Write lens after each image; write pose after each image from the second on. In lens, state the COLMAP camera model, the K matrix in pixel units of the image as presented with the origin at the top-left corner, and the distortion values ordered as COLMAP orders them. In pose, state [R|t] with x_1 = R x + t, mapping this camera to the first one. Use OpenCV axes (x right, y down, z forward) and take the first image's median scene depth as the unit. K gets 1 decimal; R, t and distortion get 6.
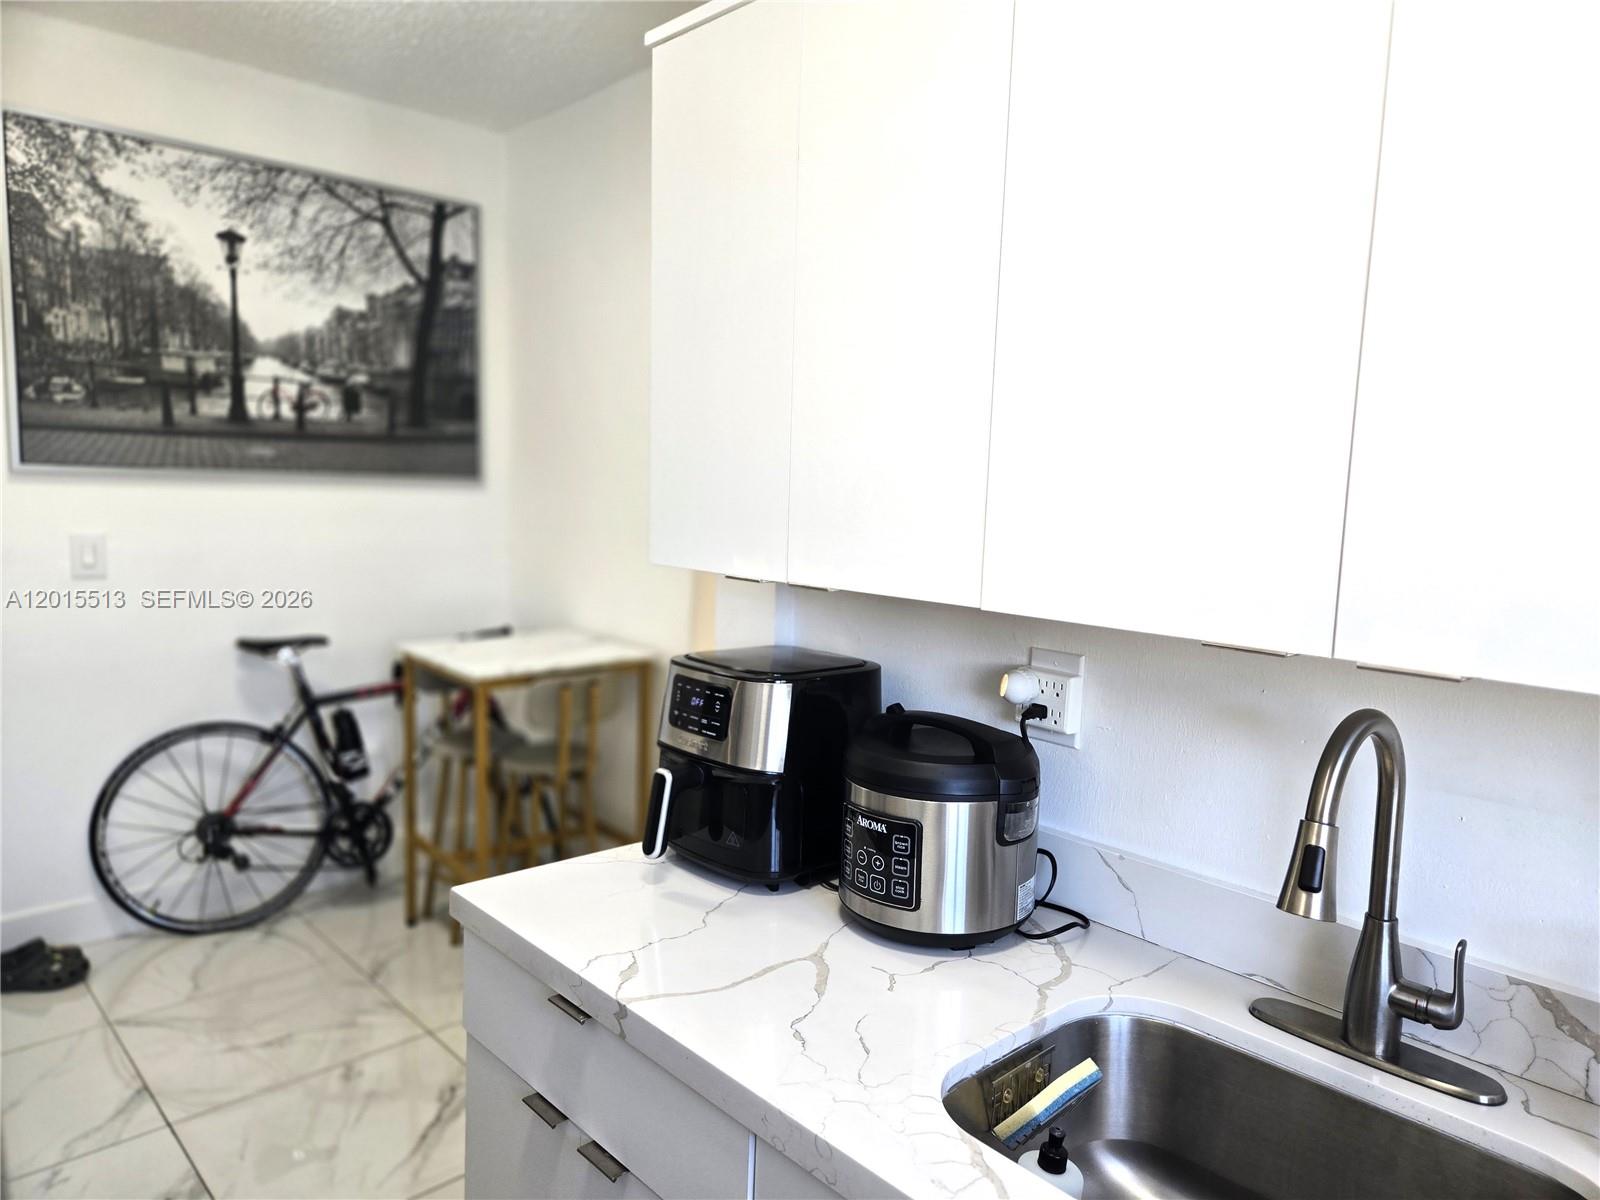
lens RADIAL K [[1074.1, 0, 804.9], [0, 1074.1, 597.6], [0, 0, 1]] dist [0.073136, -0.055655]
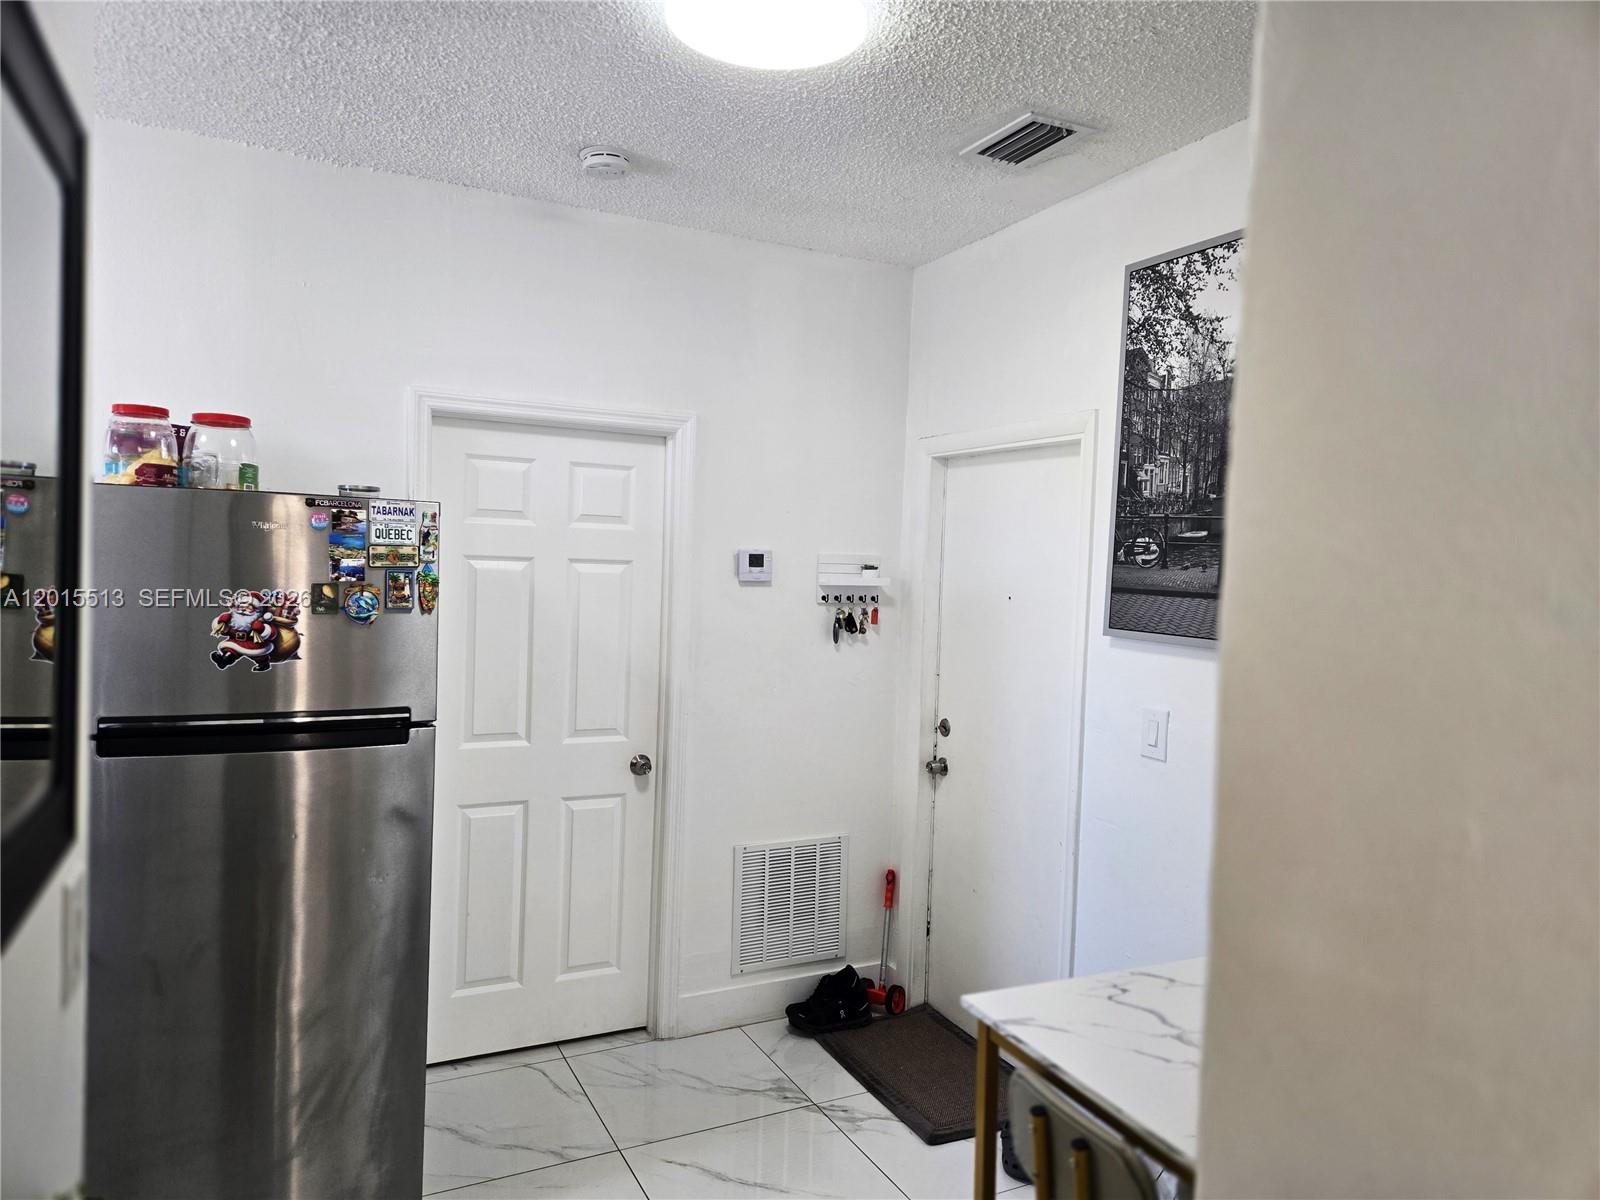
lens RADIAL K [[1074.1, 0, 799.0], [0, 1074.1, 607.2], [0, 0, 1]] dist [0.073136, -0.055655]
pose [[-0.277034, -0.000100, -0.960860, 0.268375], [-0.155822, 0.986768, 0.044823, -0.138617], [0.948141, 0.162140, -0.273384, 0.983858]]
